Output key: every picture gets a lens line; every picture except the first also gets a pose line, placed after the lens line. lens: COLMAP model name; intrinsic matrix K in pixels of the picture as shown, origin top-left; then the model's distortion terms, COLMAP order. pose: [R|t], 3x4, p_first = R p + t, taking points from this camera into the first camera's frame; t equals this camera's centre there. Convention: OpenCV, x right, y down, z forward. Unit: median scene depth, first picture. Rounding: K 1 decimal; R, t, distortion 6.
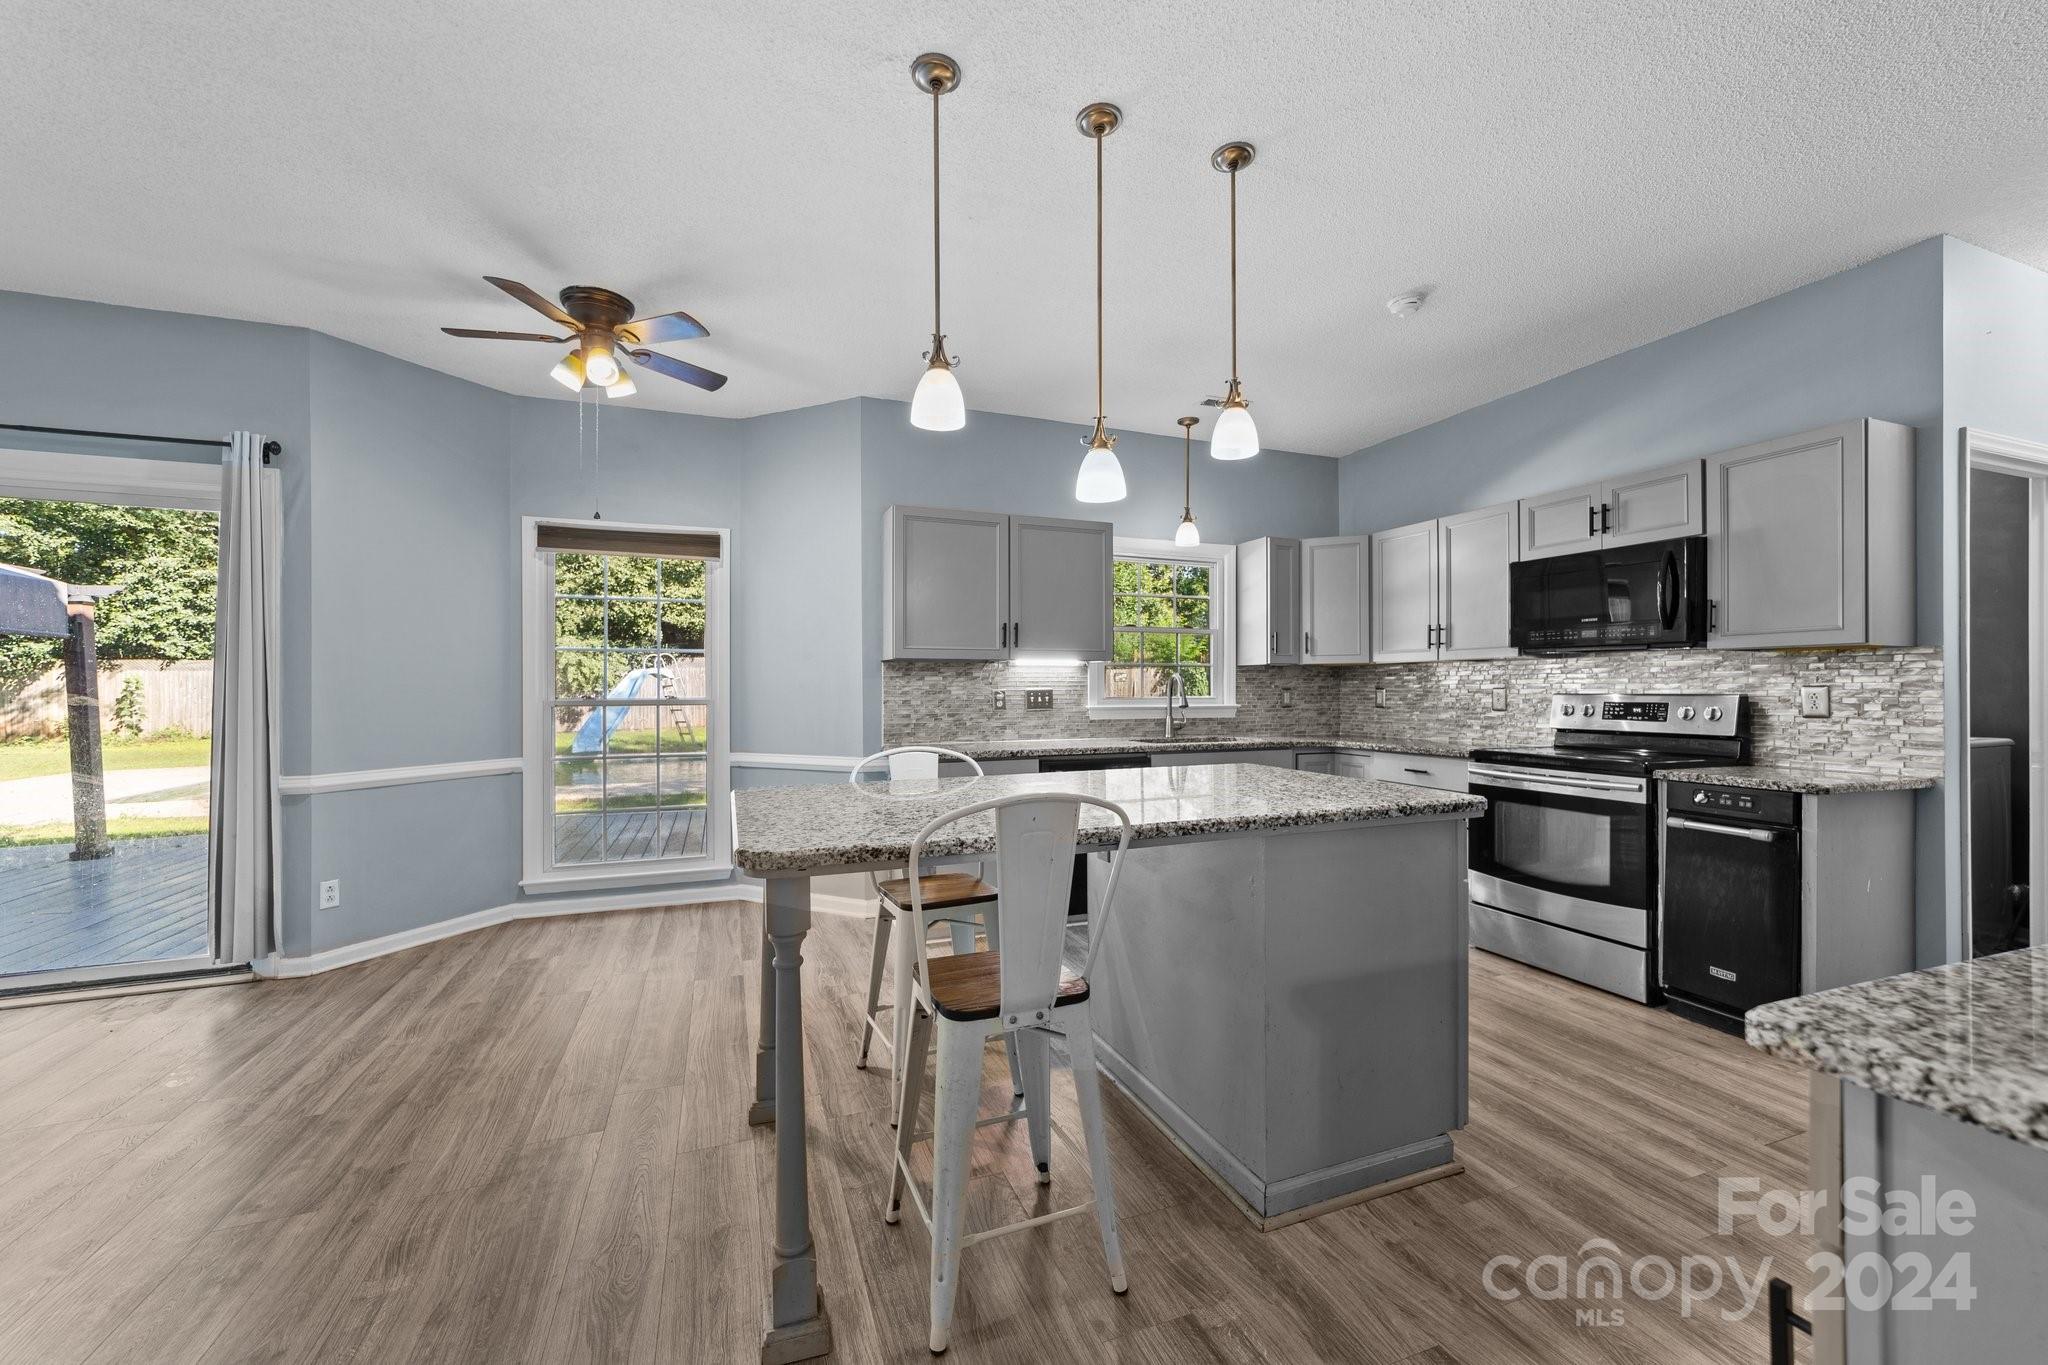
lens RADIAL K [[792.9, 0, 1014.6], [0, 792.9, 701.9], [0, 0, 1]] dist [-0.009099, 0.002762]
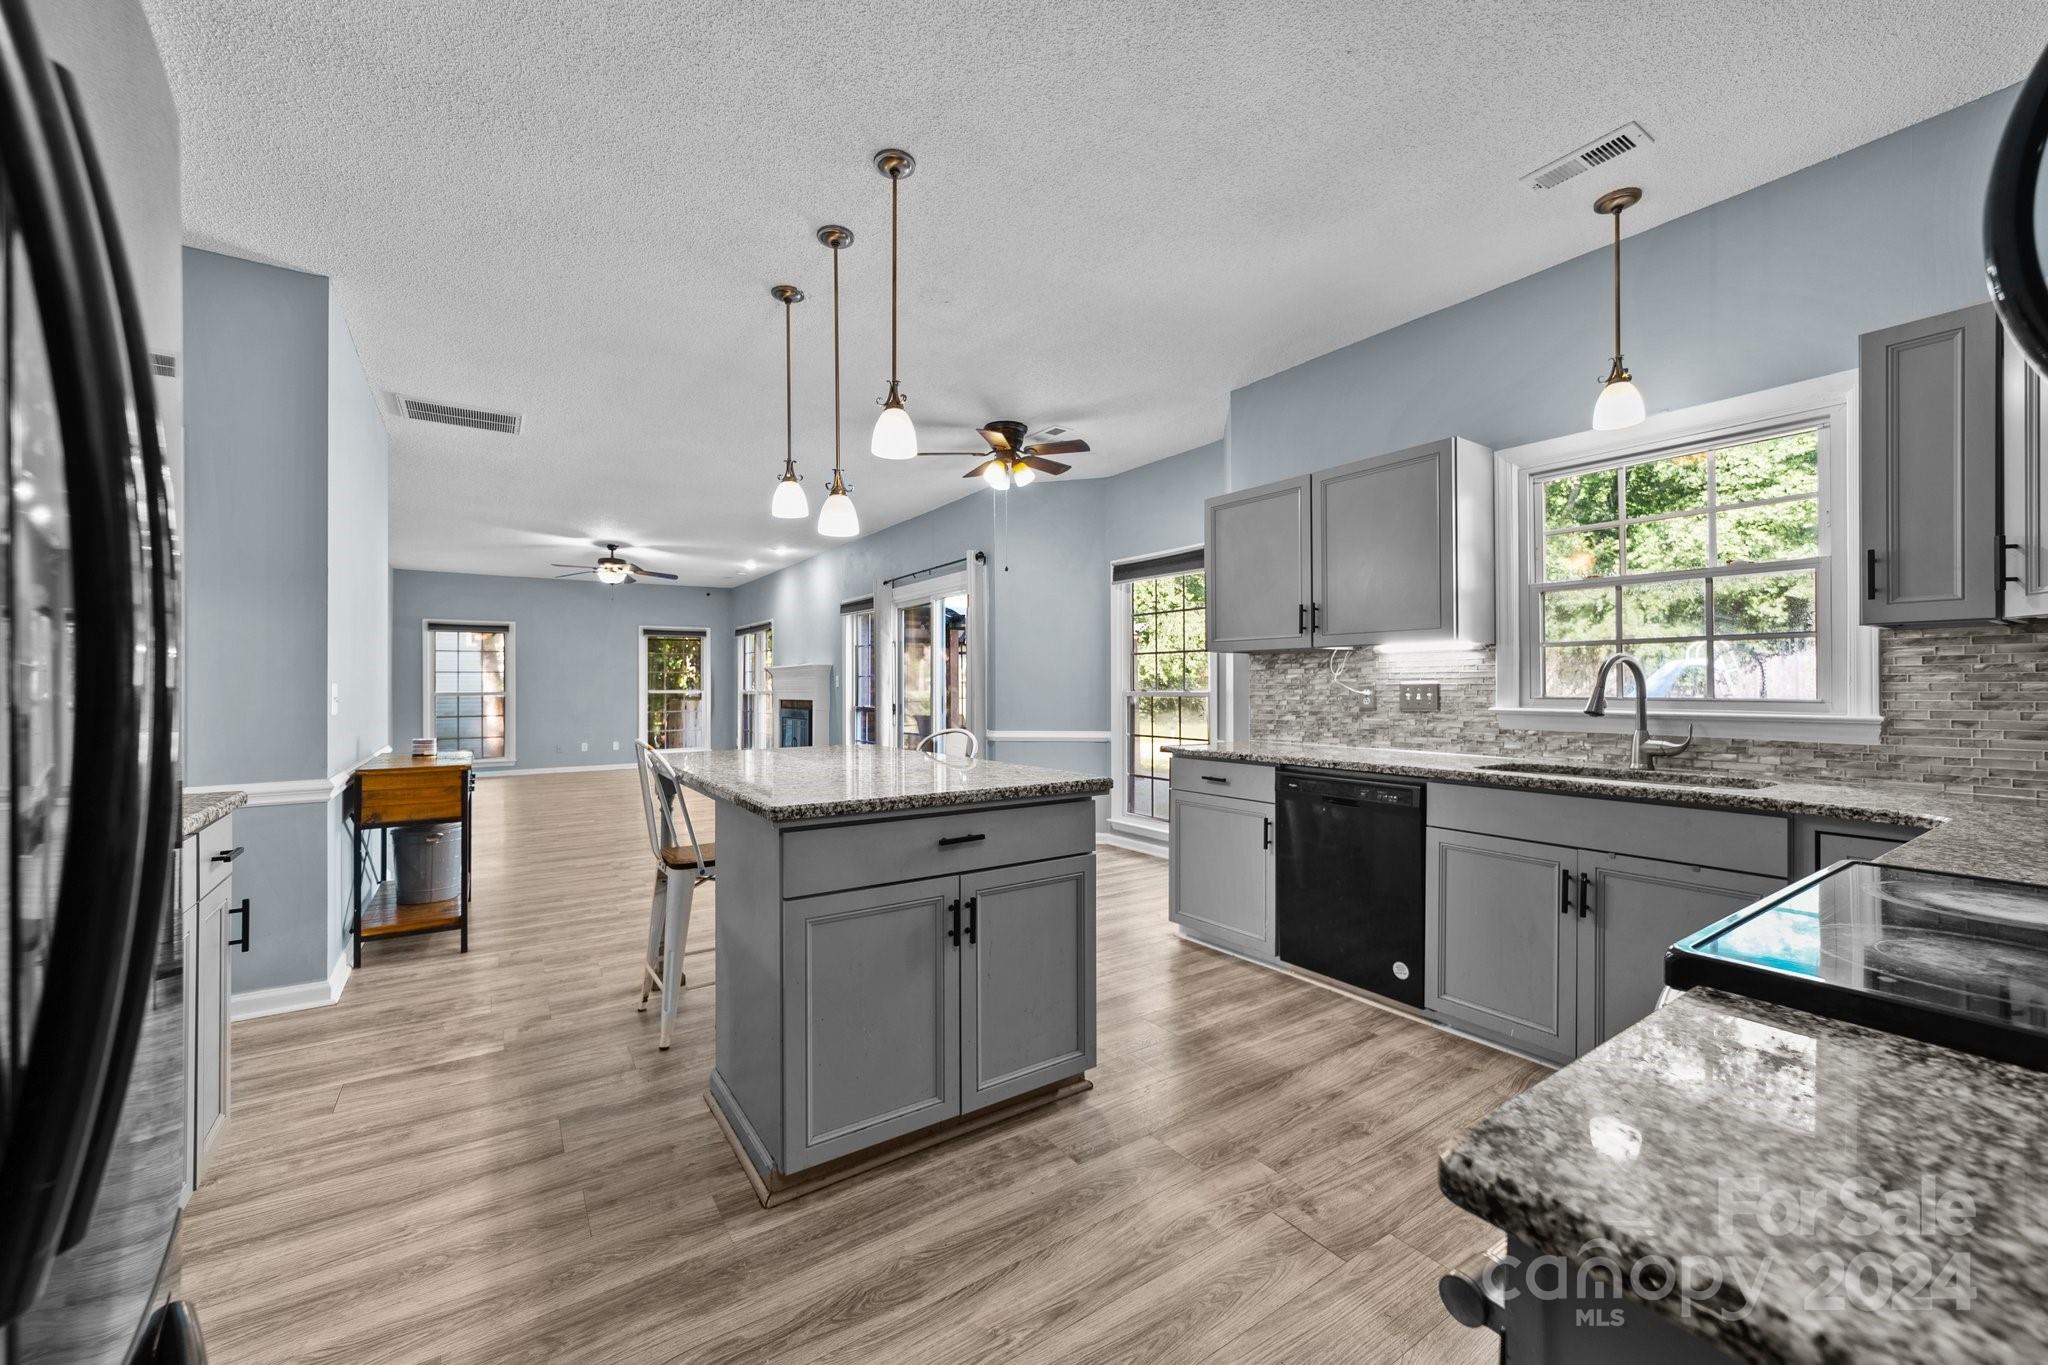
lens RADIAL K [[792.9, 0, 1009.8], [0, 792.9, 682.9], [0, 0, 1]] dist [-0.009099, 0.002762]
pose [[0.225083, -0.000260, -0.974340, 0.732941], [-0.014824, 0.999883, -0.003691, -0.008414], [0.974227, 0.015275, 0.225053, 0.509003]]
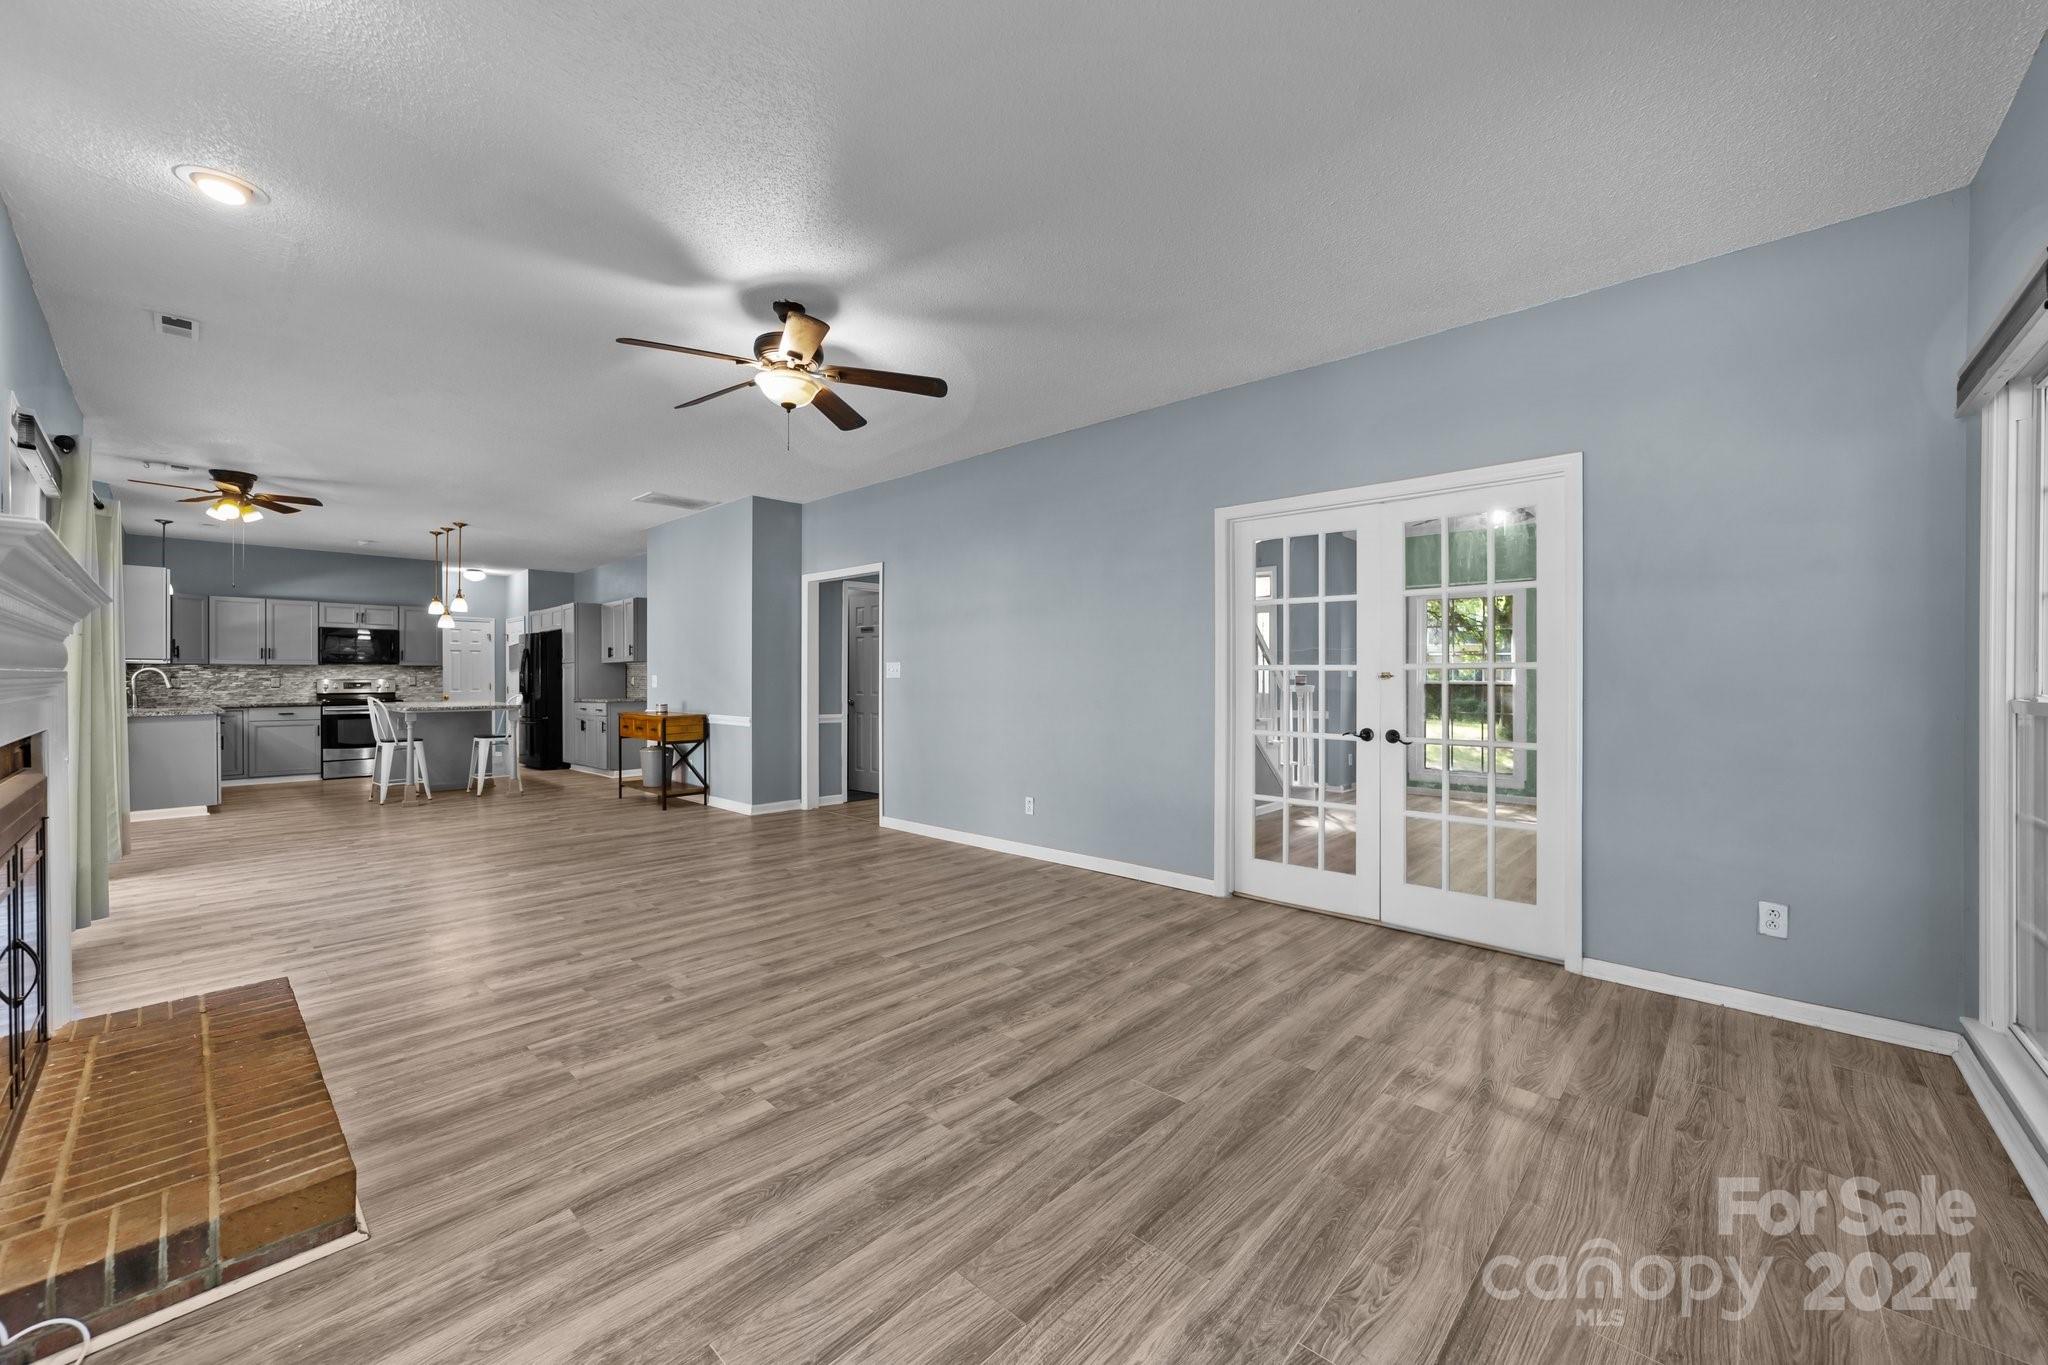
lens RADIAL K [[792.9, 0, 1013.7], [0, 792.9, 674.2], [0, 0, 1]] dist [-0.009099, 0.002762]
pose [[-0.433196, 0.009658, 0.901248, -2.349797], [0.019714, 0.999805, -0.001238, 0.017316], [-0.901084, 0.017231, -0.433302, 0.095597]]
